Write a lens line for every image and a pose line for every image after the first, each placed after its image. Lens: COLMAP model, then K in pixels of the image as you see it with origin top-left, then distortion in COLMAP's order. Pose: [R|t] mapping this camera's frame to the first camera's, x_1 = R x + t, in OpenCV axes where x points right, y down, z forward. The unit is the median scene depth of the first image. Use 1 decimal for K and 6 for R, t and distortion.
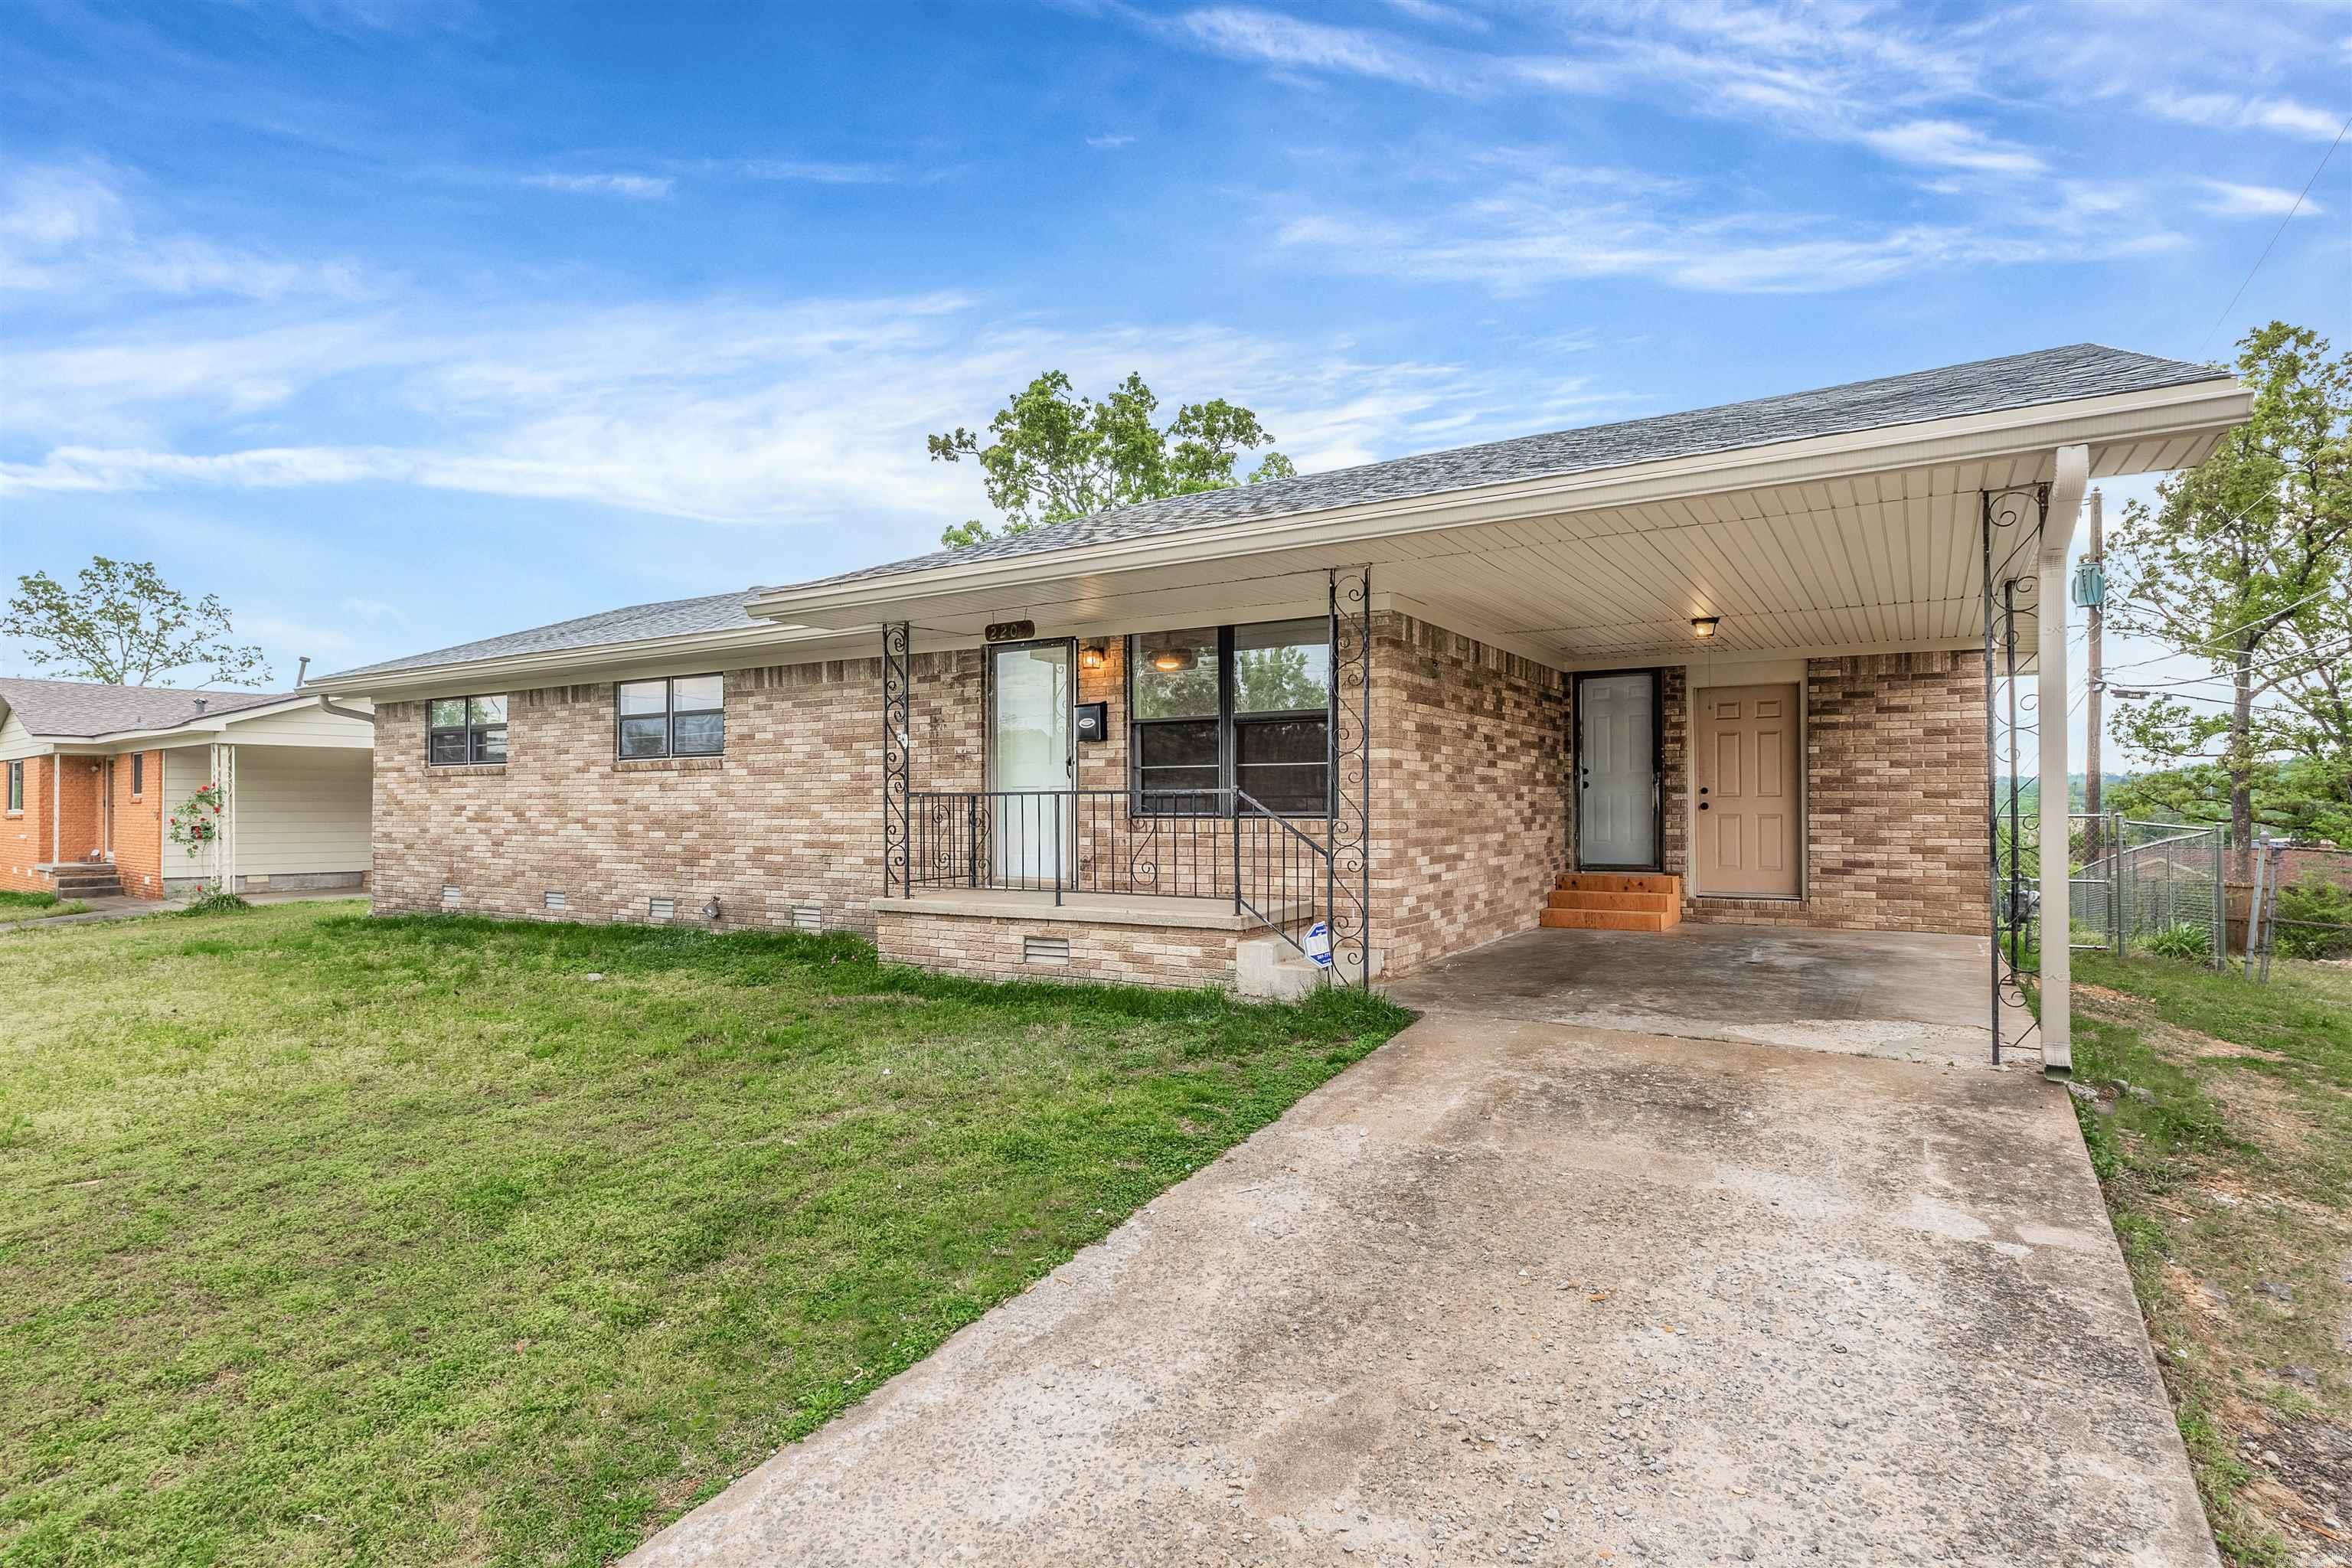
lens RADIAL K [[1266.2, 0, 1155.4], [0, 1266.2, 778.1], [0, 0, 1]] dist [-0.006204, -0.000135]
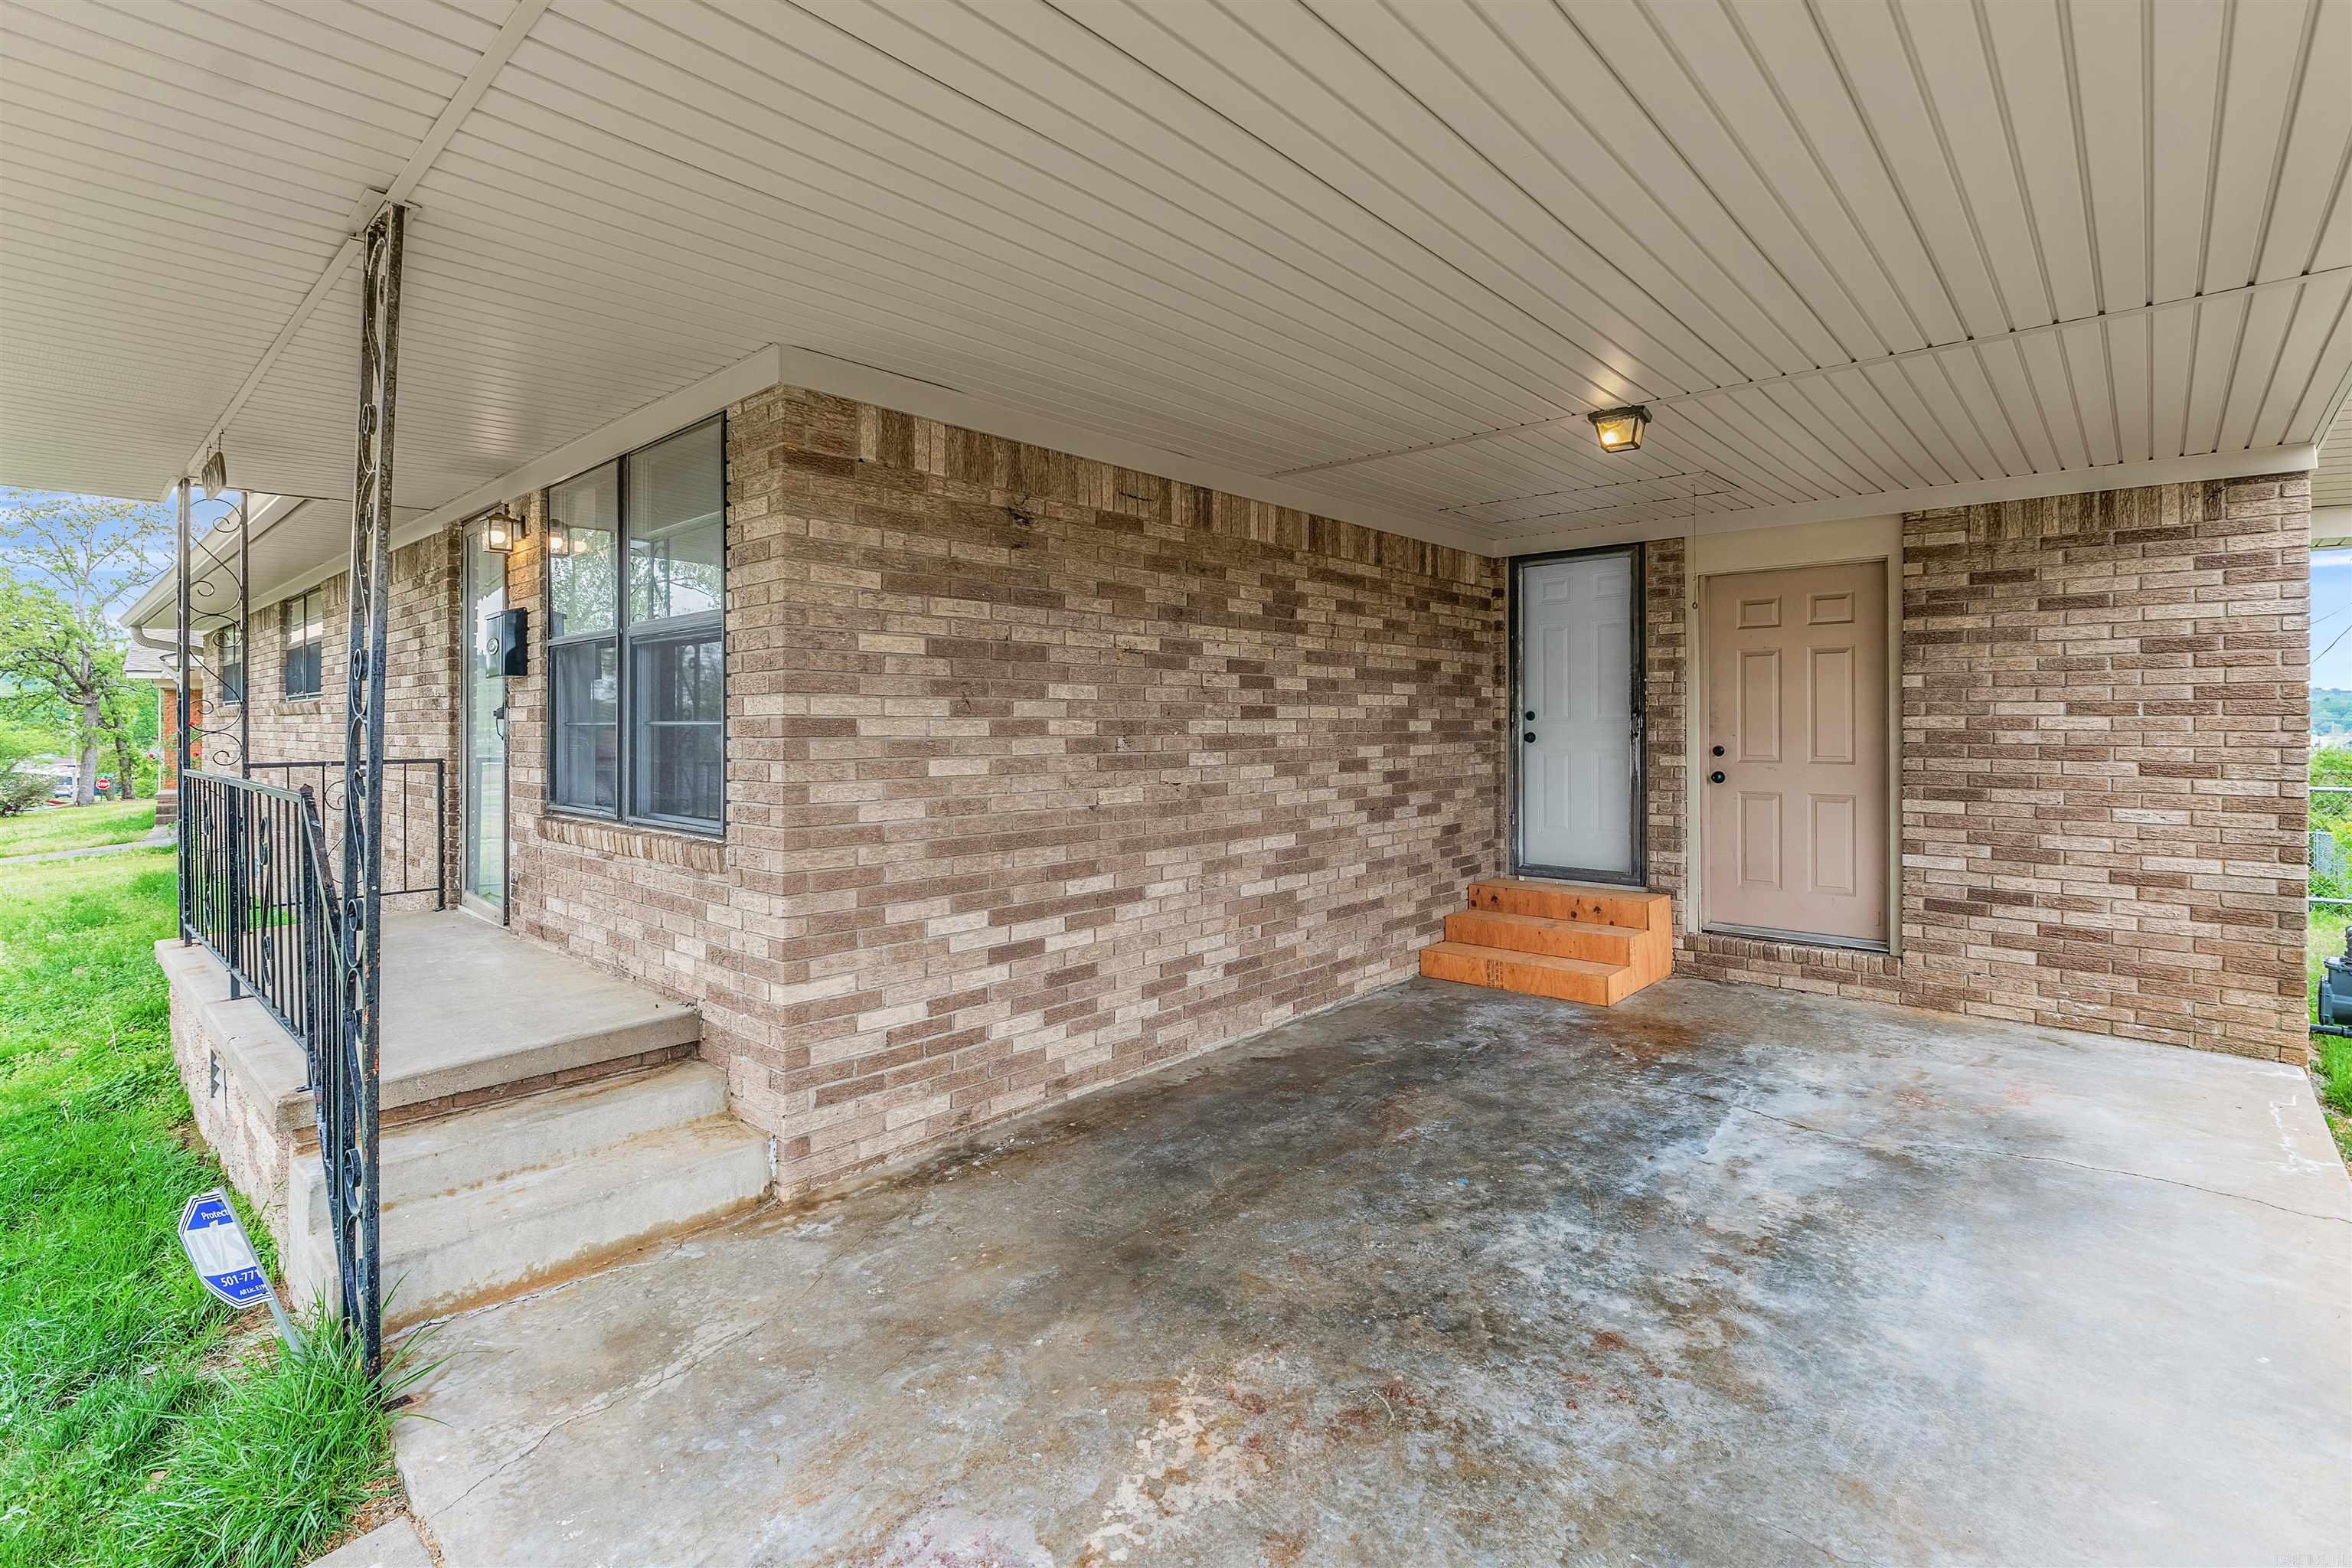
lens RADIAL K [[1117.5, 0, 1180.9], [0, 1117.5, 712.7], [0, 0, 1]] dist [-0.001019, -0.001369]
pose [[0.985437, -0.001707, -0.170031, 0.296568], [0.003951, 0.999910, 0.012858, -0.016385], [0.169994, -0.013343, 0.985355, 0.479817]]
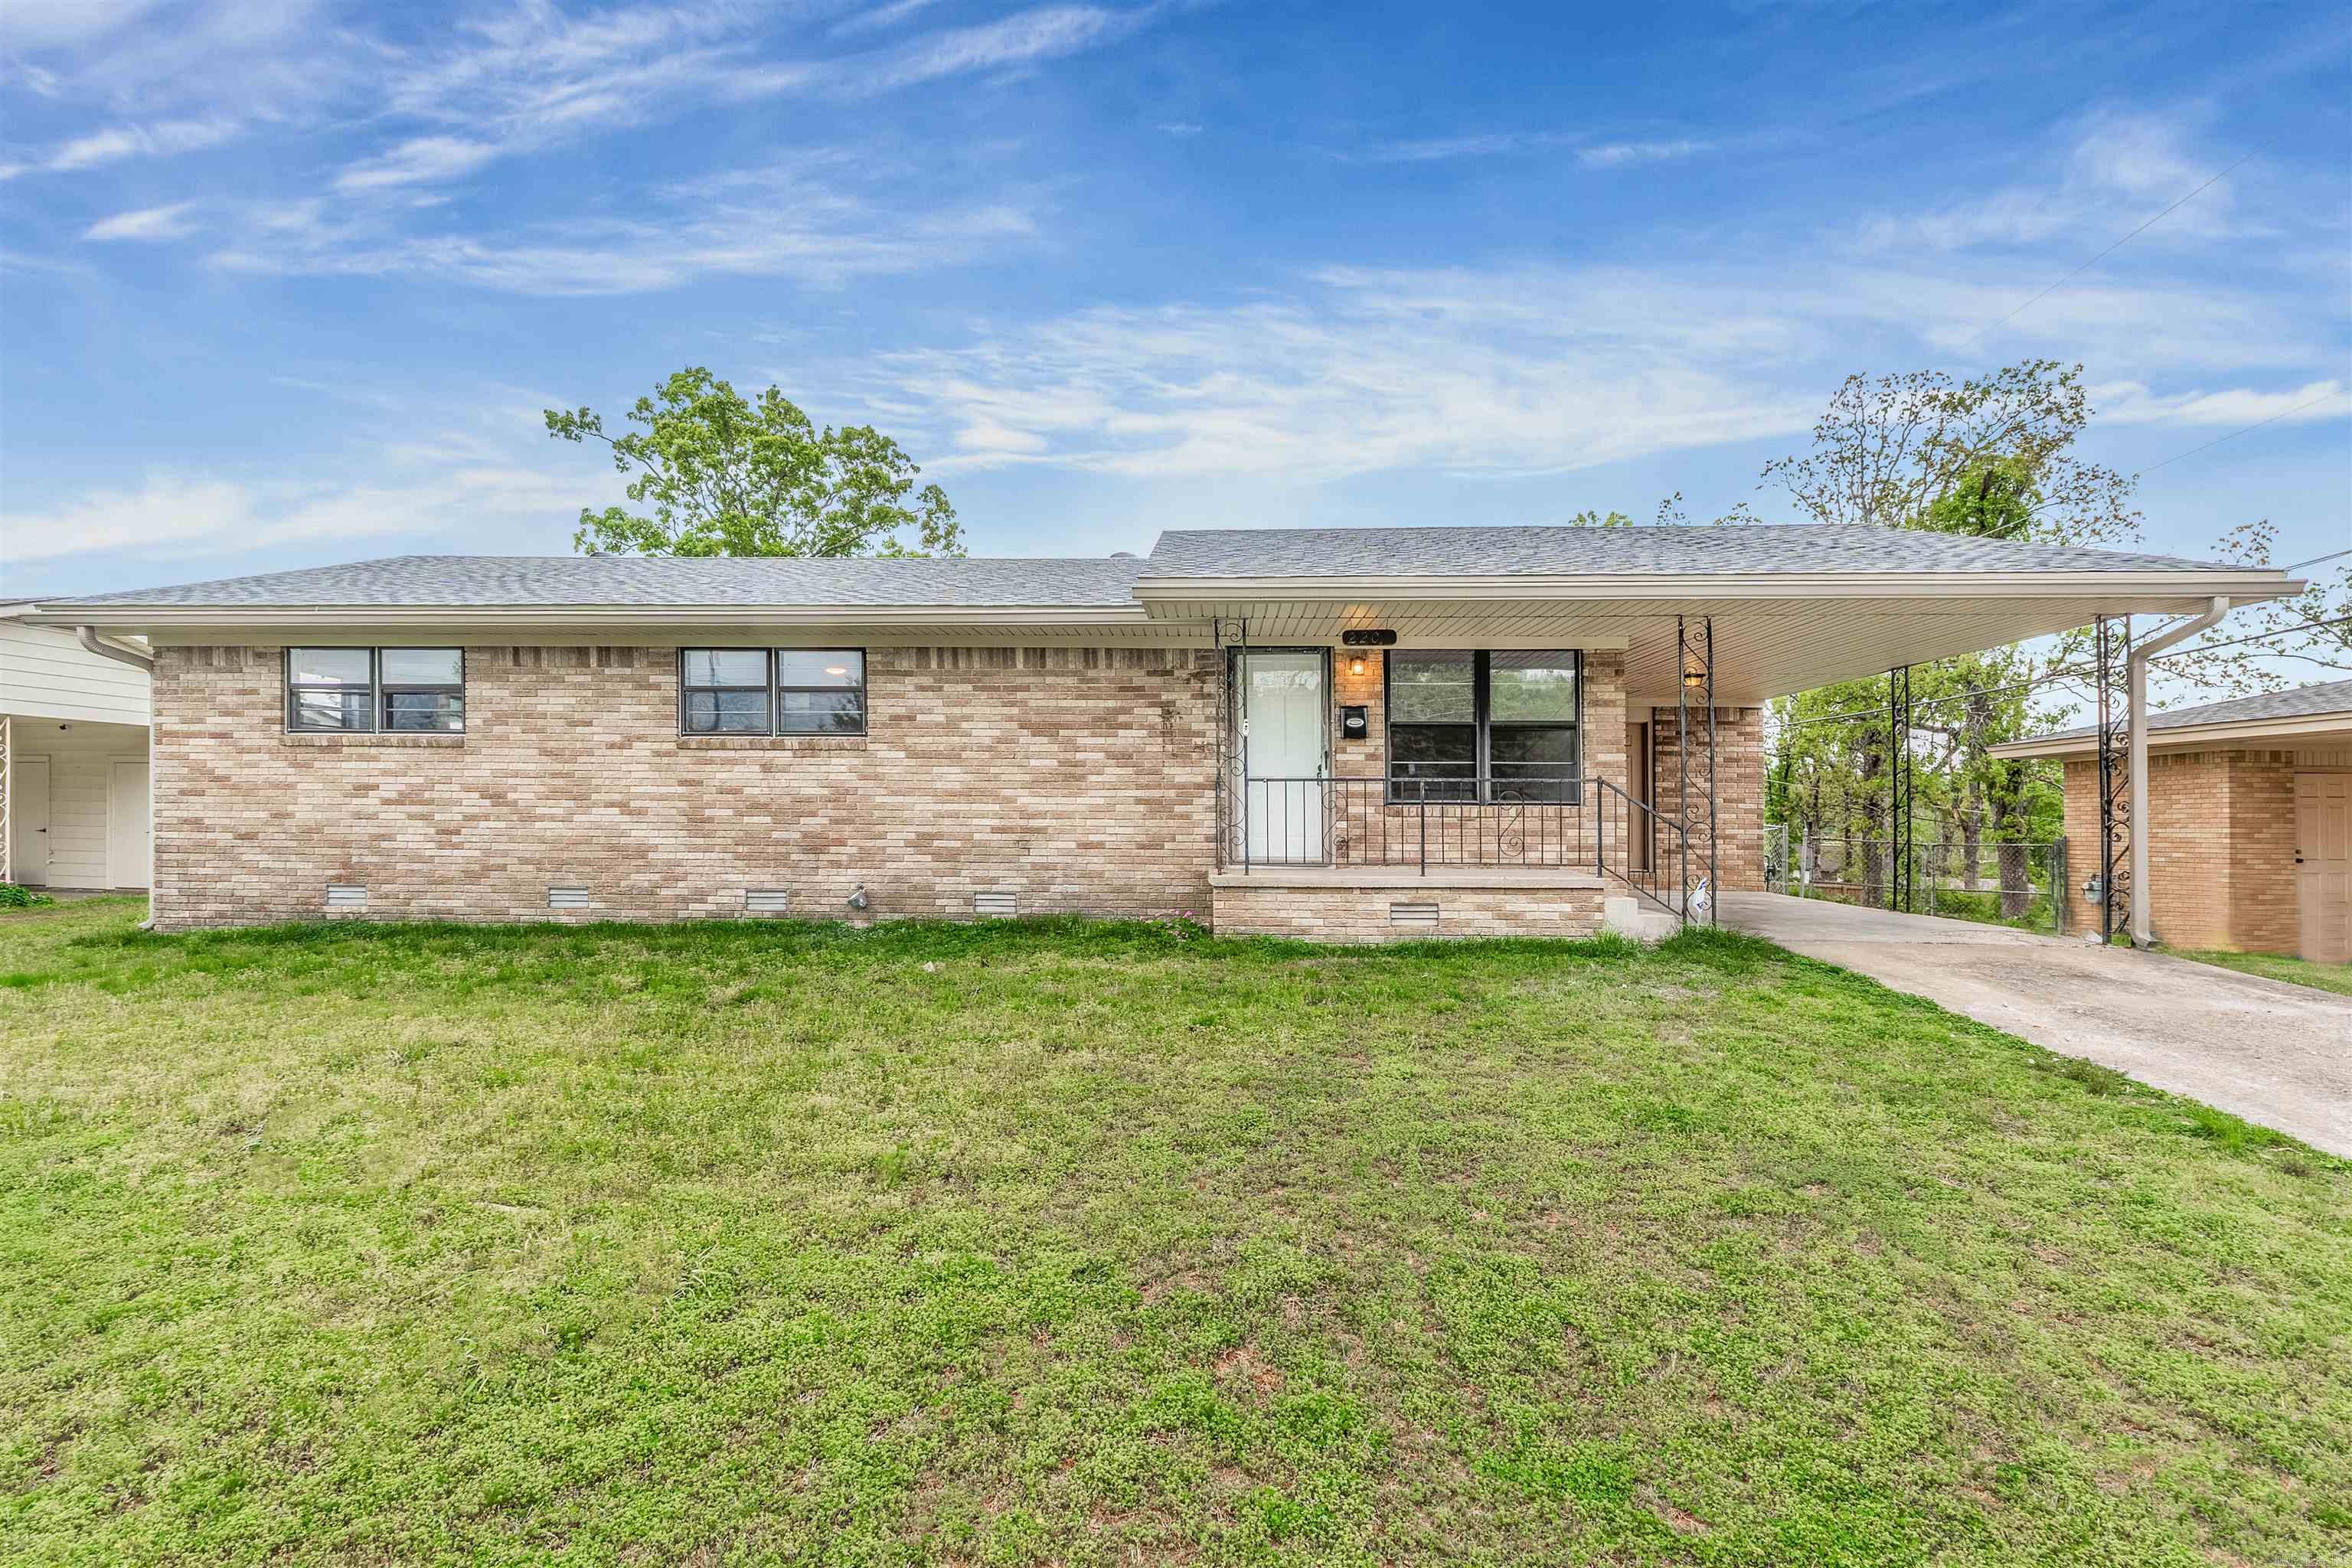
lens RADIAL K [[1117.5, 0, 1189.2], [0, 1117.5, 794.7], [0, 0, 1]] dist [-0.001019, -0.001369]
pose [[0.857124, 0.023255, 0.514585, -0.616088], [-0.021658, 0.999724, -0.009105, 0.030902], [-0.514655, -0.003341, 0.857391, 0.173863]]
